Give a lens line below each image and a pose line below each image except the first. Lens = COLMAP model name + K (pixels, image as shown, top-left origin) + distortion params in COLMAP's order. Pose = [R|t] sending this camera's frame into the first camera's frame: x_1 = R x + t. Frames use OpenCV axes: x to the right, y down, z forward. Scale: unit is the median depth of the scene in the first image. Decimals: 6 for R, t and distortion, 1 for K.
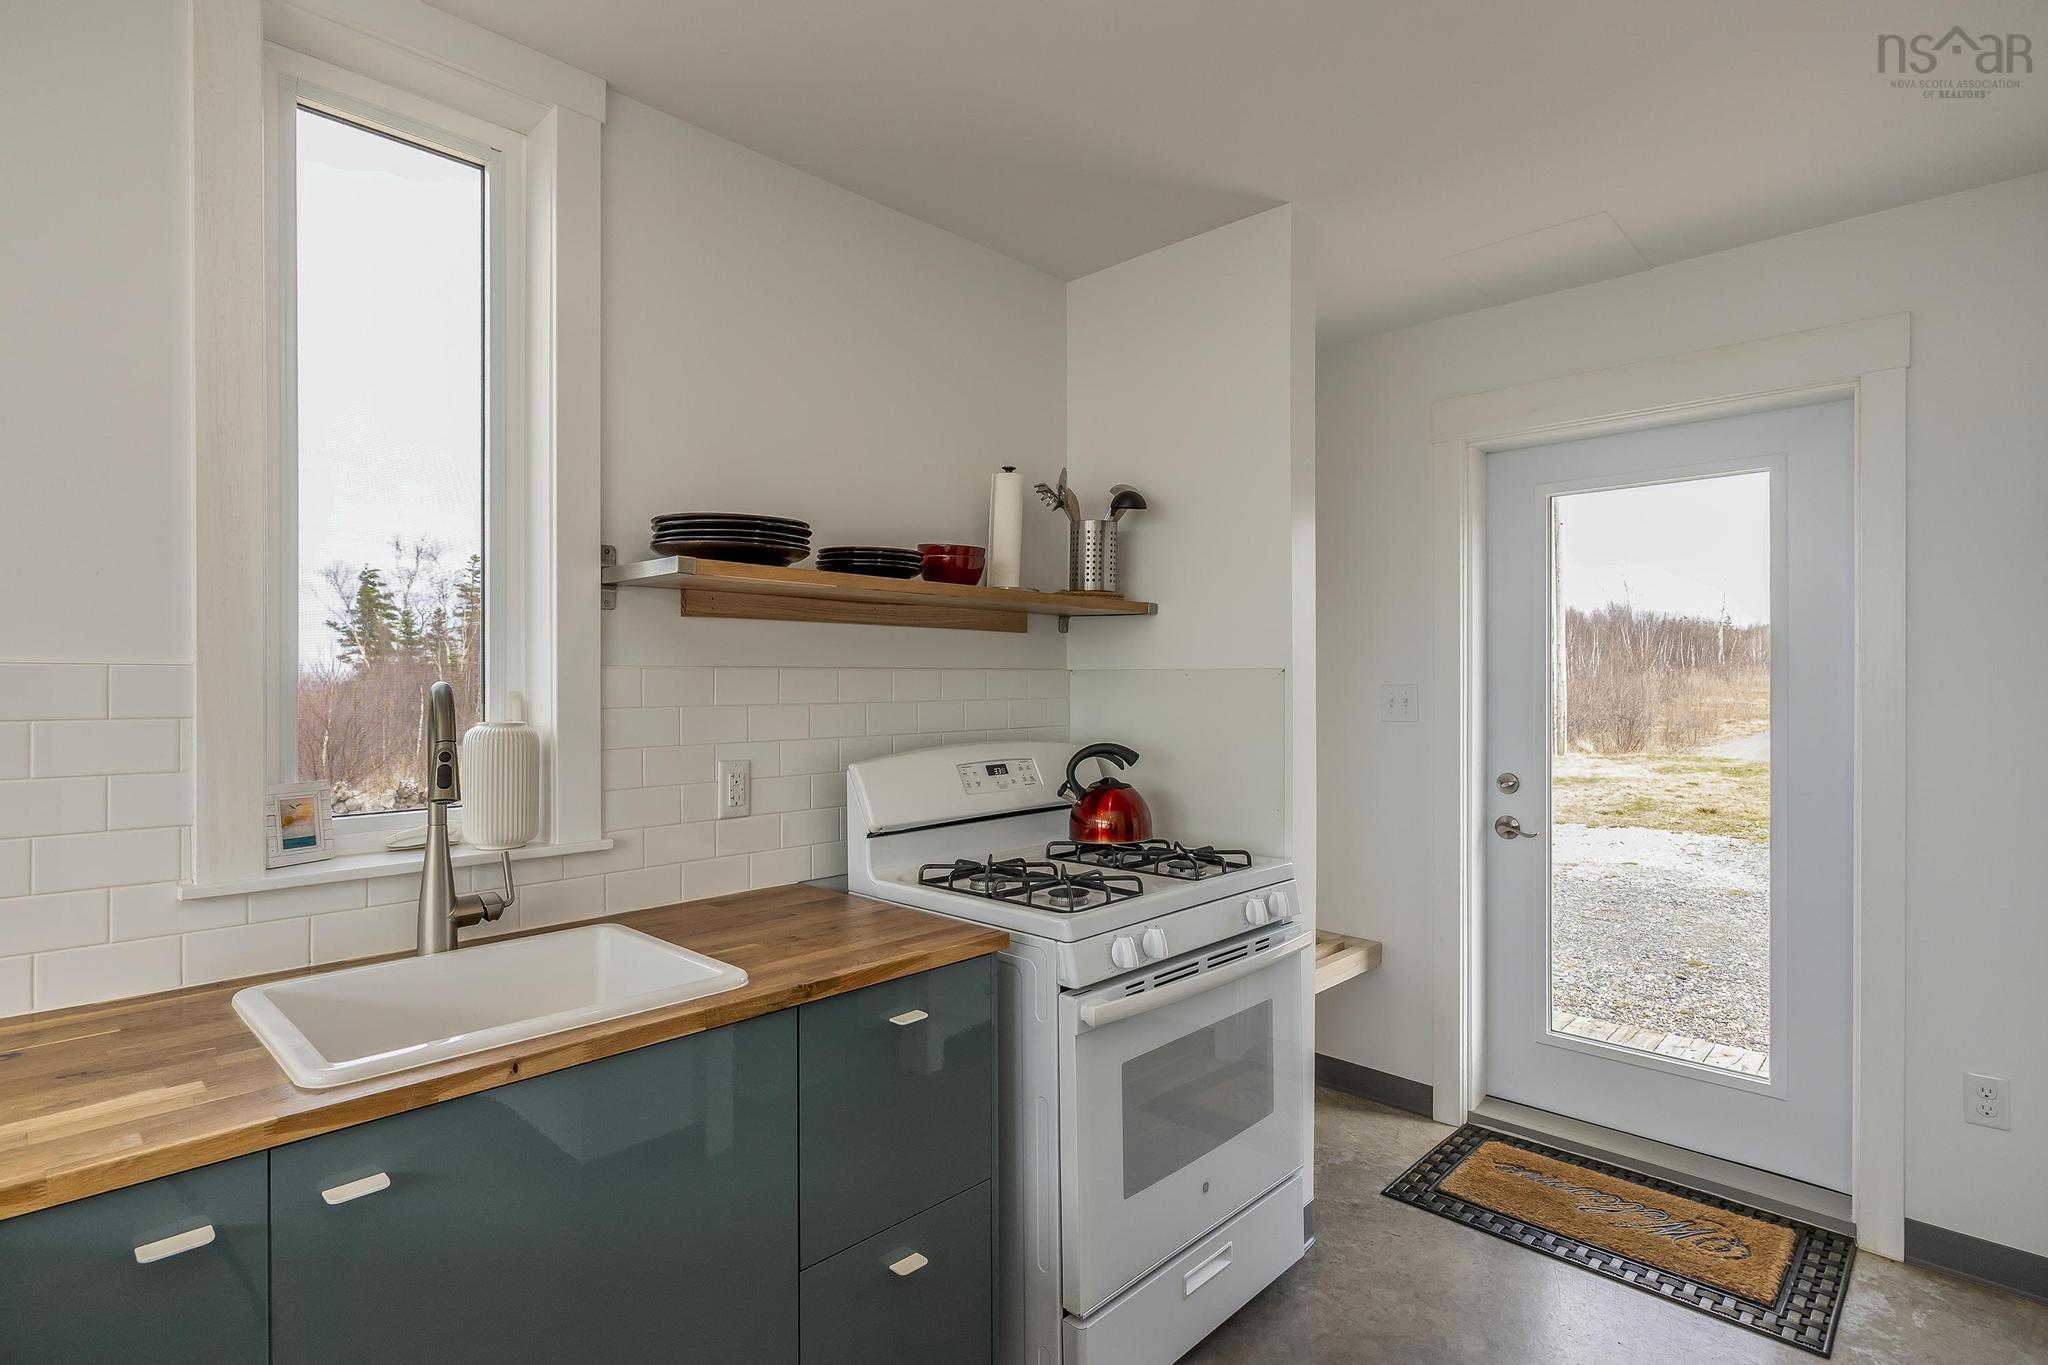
lens RADIAL K [[1011.6, 0, 1024.1], [0, 1011.6, 685.8], [0, 0, 1]] dist [-0.004242, 0.003731]
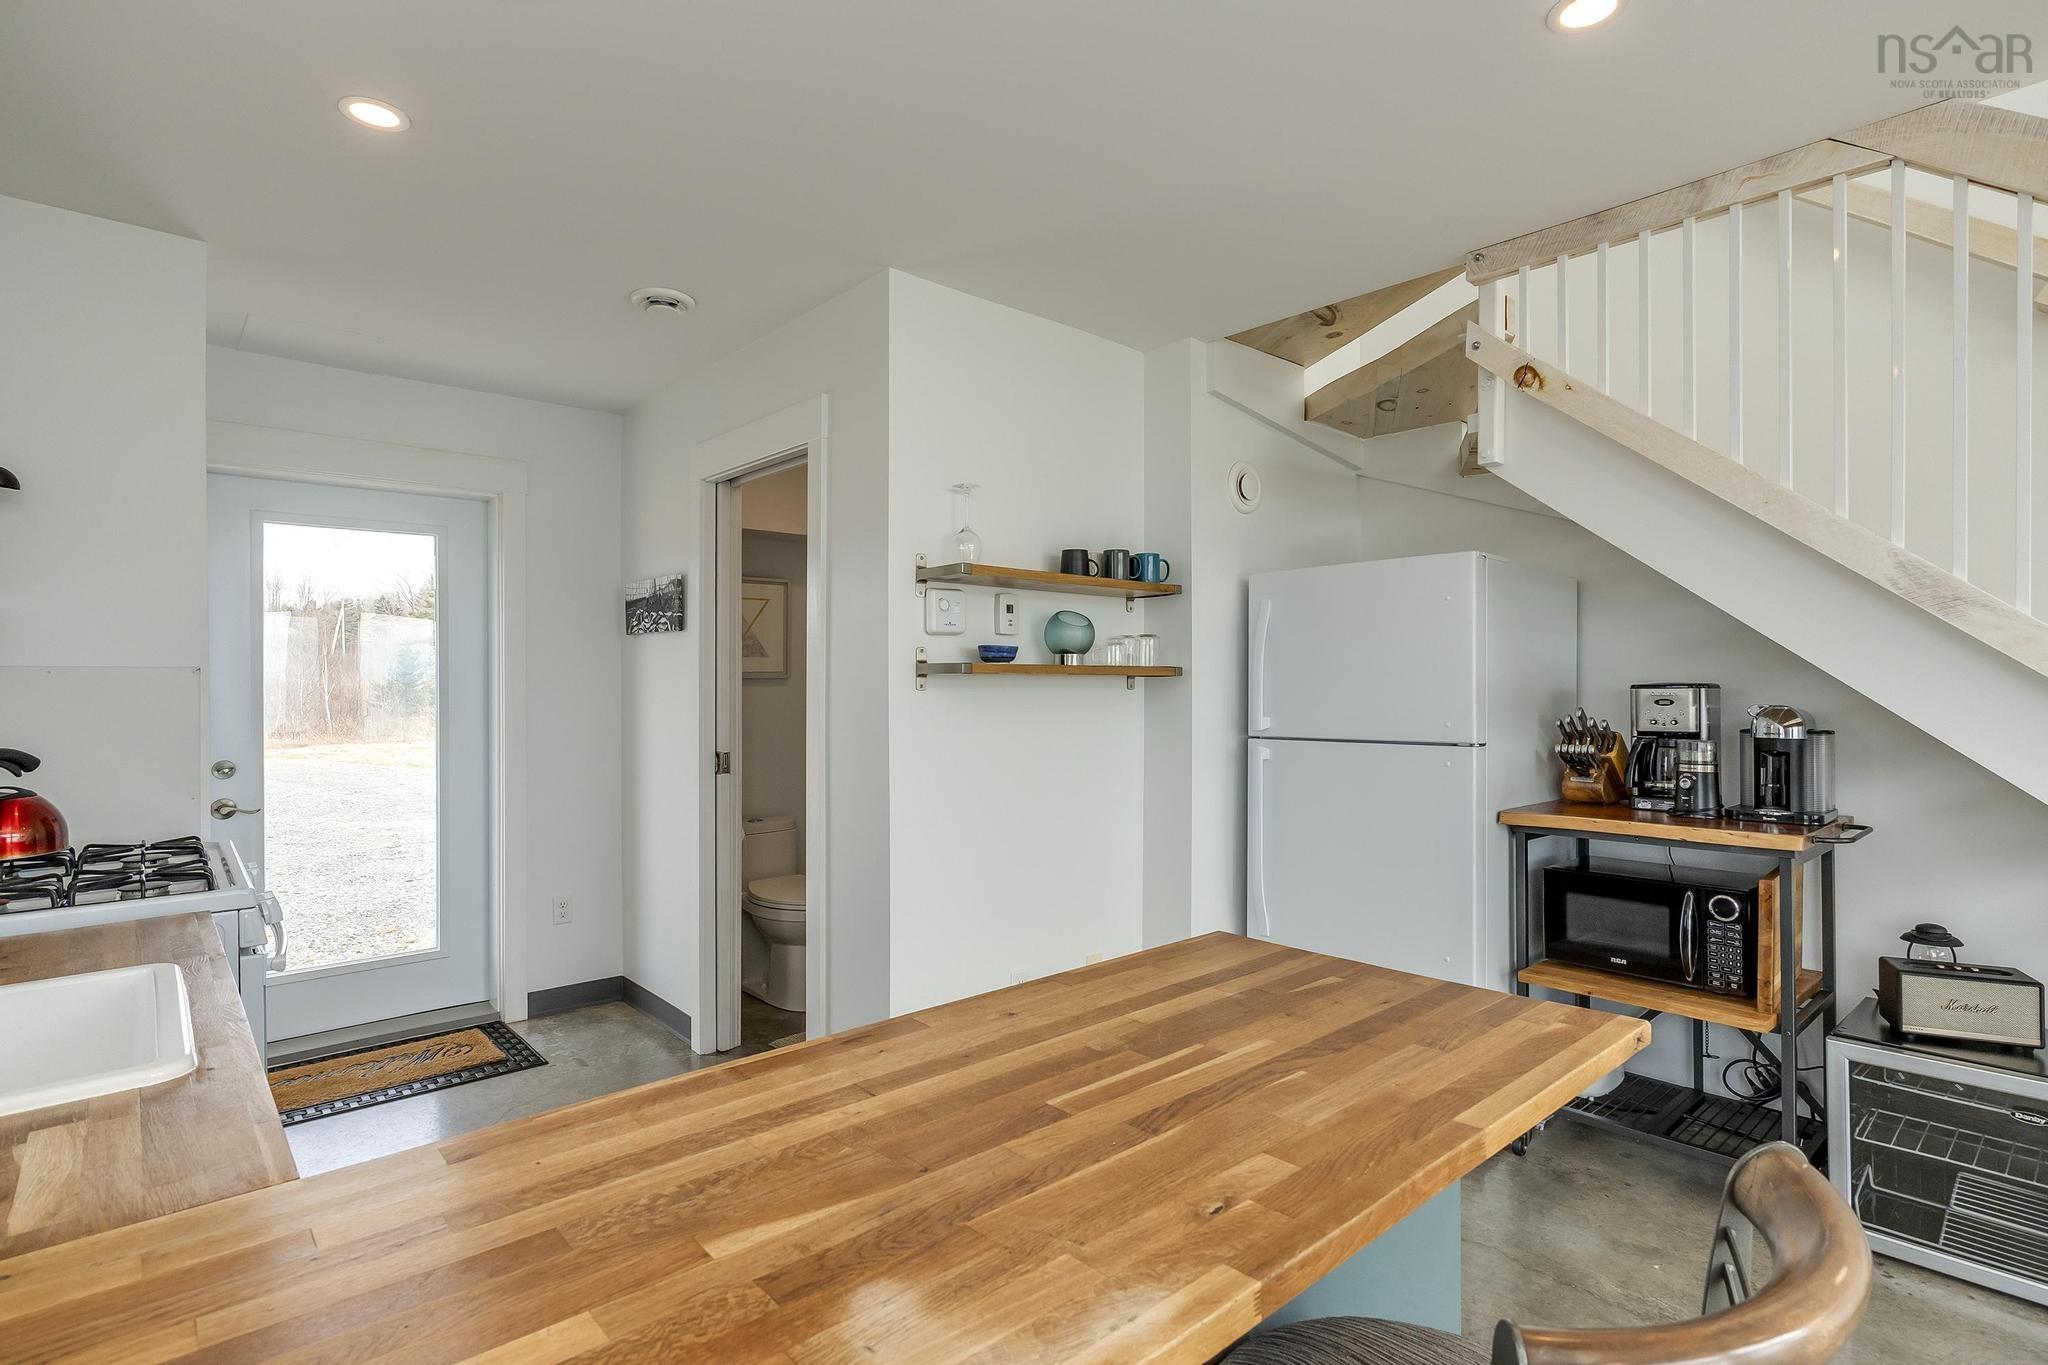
lens RADIAL K [[1011.6, 0, 1019.9], [0, 1011.6, 683.5], [0, 0, 1]] dist [-0.004242, 0.003731]
pose [[0.082663, -0.006280, 0.996558, -0.737974], [0.007505, 0.999956, 0.005679, -0.000151], [-0.996549, 0.007009, 0.082707, 0.027356]]
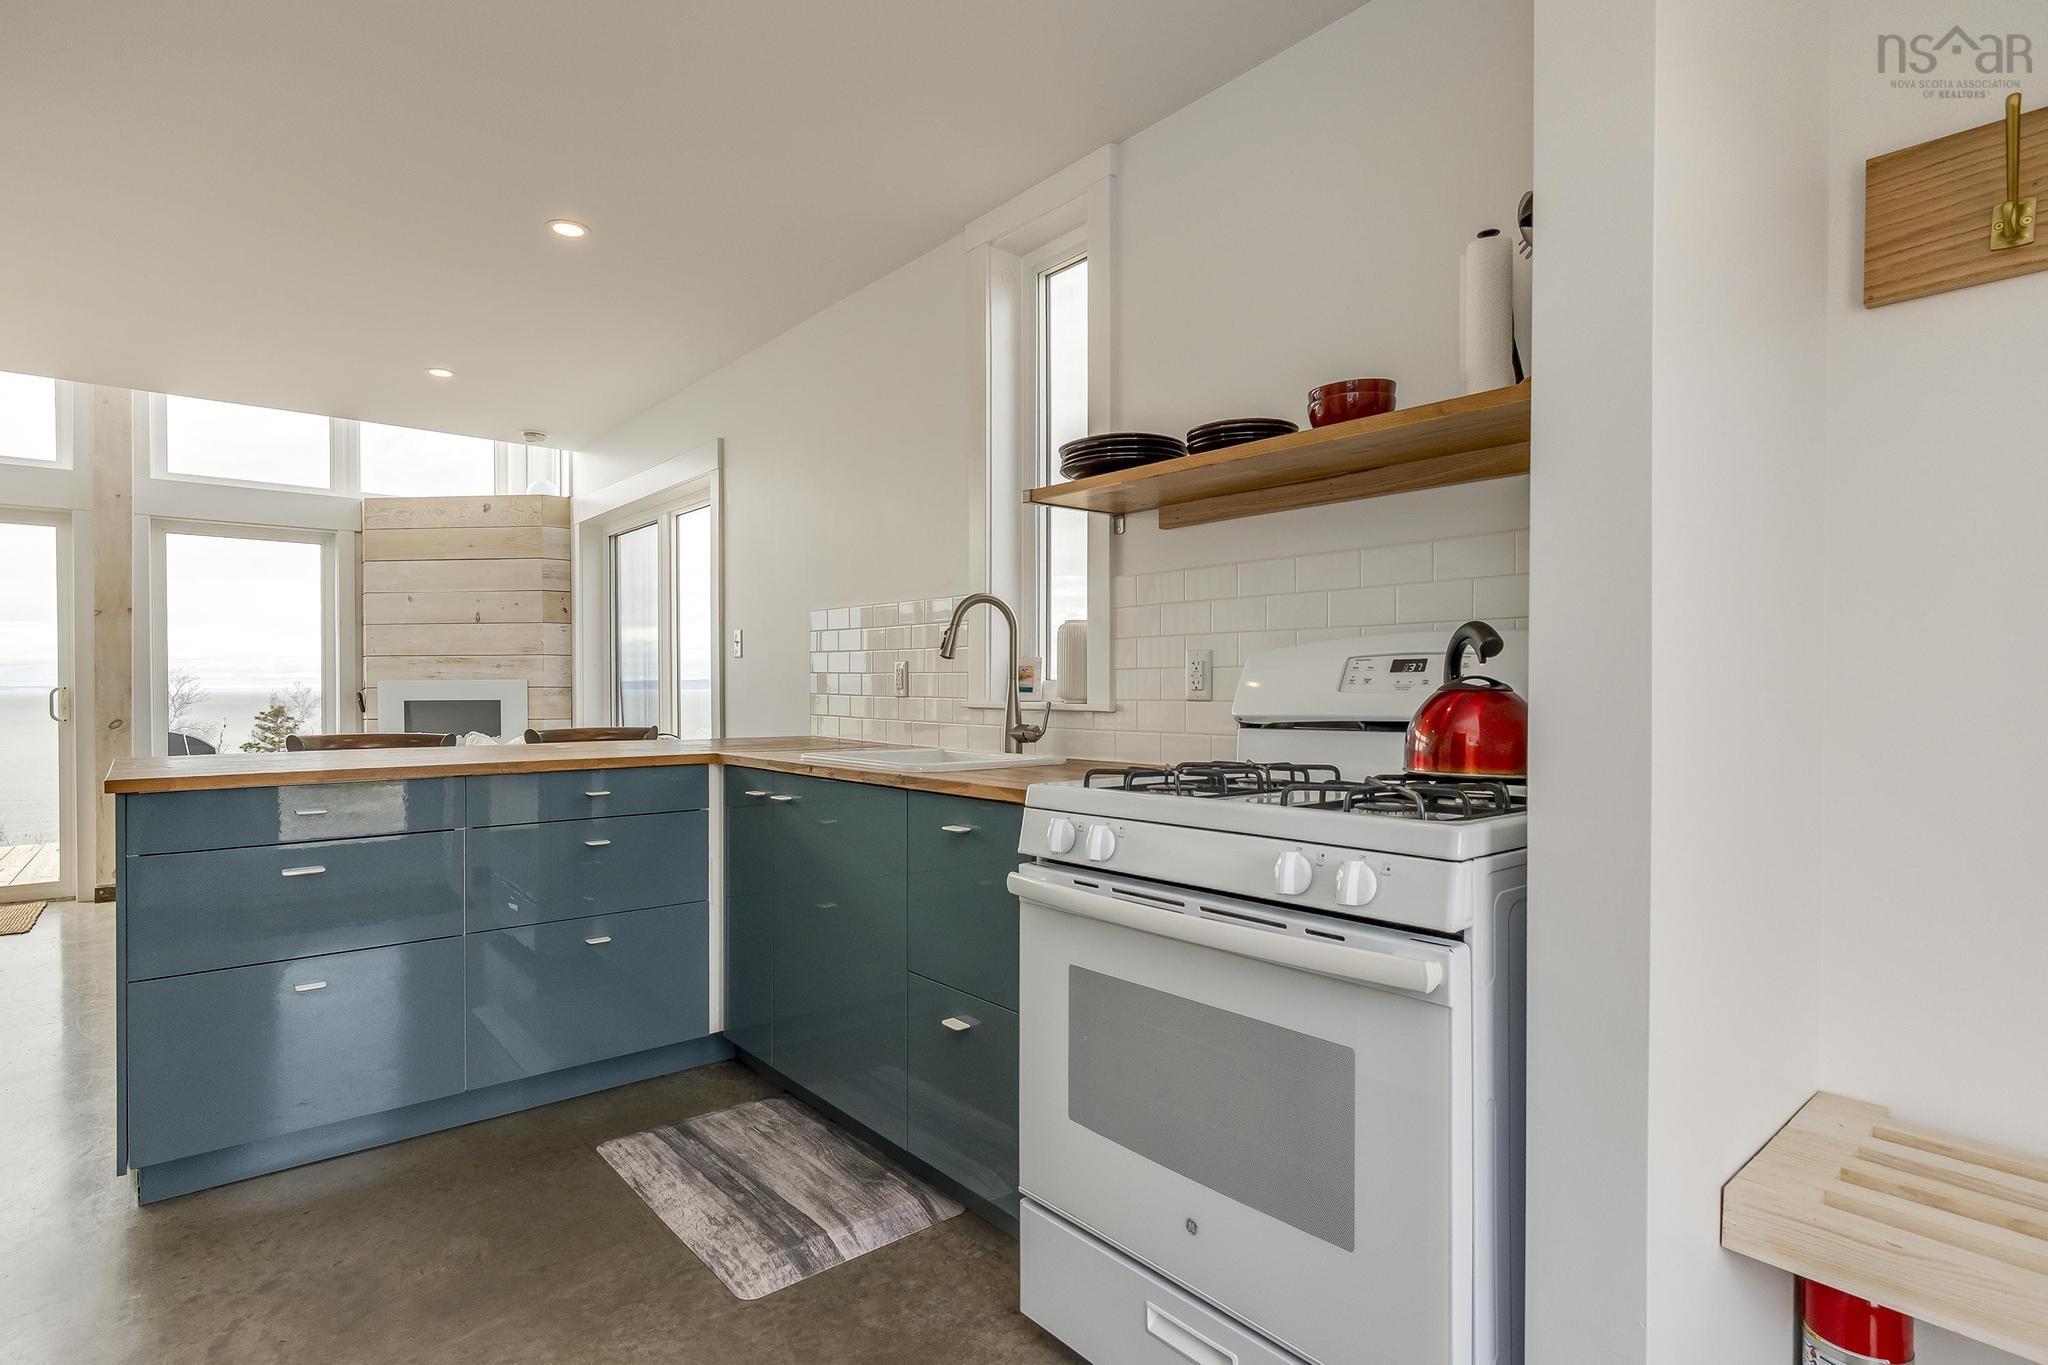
lens RADIAL K [[1011.6, 0, 1014.8], [0, 1011.6, 695.5], [0, 0, 1]] dist [-0.004242, 0.003731]
pose [[-0.101123, 0.010654, -0.994817, 0.734694], [-0.003047, 0.999935, 0.011018, 0.097017], [0.994869, 0.004146, -0.101084, 0.780945]]
